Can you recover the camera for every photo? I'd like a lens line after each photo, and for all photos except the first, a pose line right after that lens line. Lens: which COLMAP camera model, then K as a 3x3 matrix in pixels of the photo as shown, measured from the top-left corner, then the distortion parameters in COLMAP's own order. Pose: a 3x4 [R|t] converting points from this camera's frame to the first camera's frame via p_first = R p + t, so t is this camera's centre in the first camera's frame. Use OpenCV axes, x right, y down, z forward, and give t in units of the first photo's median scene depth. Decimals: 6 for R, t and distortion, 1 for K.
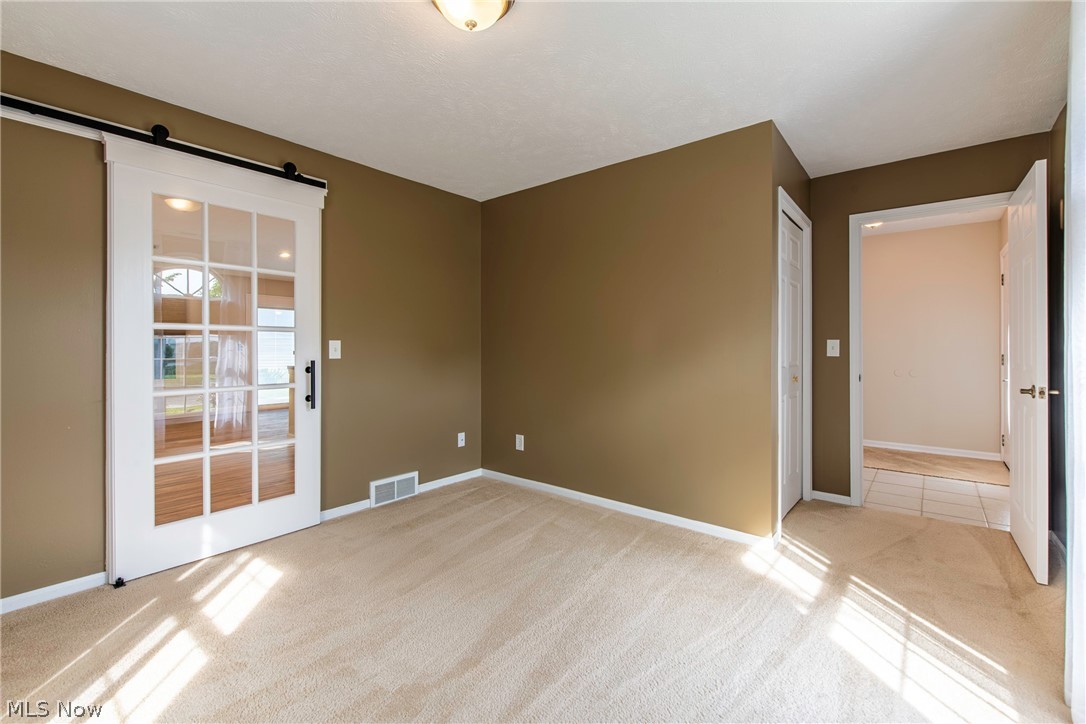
lens RADIAL K [[471.3, 0, 539.4], [0, 471.3, 351.0], [0, 0, 1]] dist [0.000844, -0.000573]
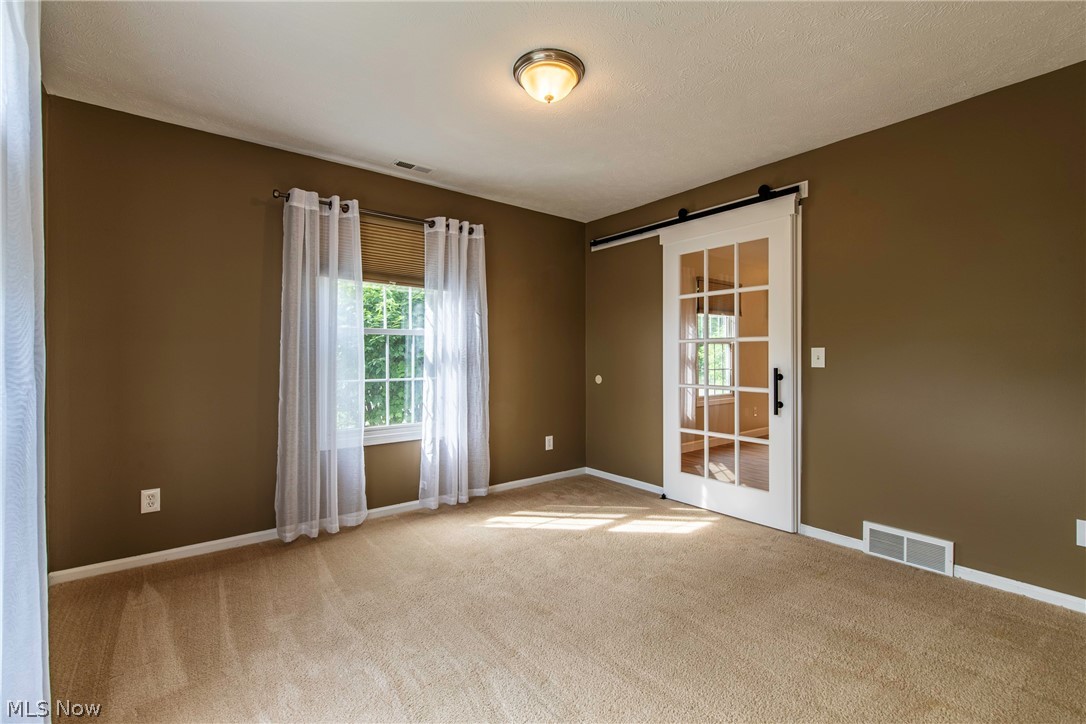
lens RADIAL K [[471.3, 0, 541.0], [0, 471.3, 360.0], [0, 0, 1]] dist [0.000844, -0.000573]
pose [[-0.212367, 0.011645, -0.977121, 0.743423], [-0.006119, 0.999894, 0.013246, -0.009206], [0.977171, 0.008792, -0.212273, 0.839626]]
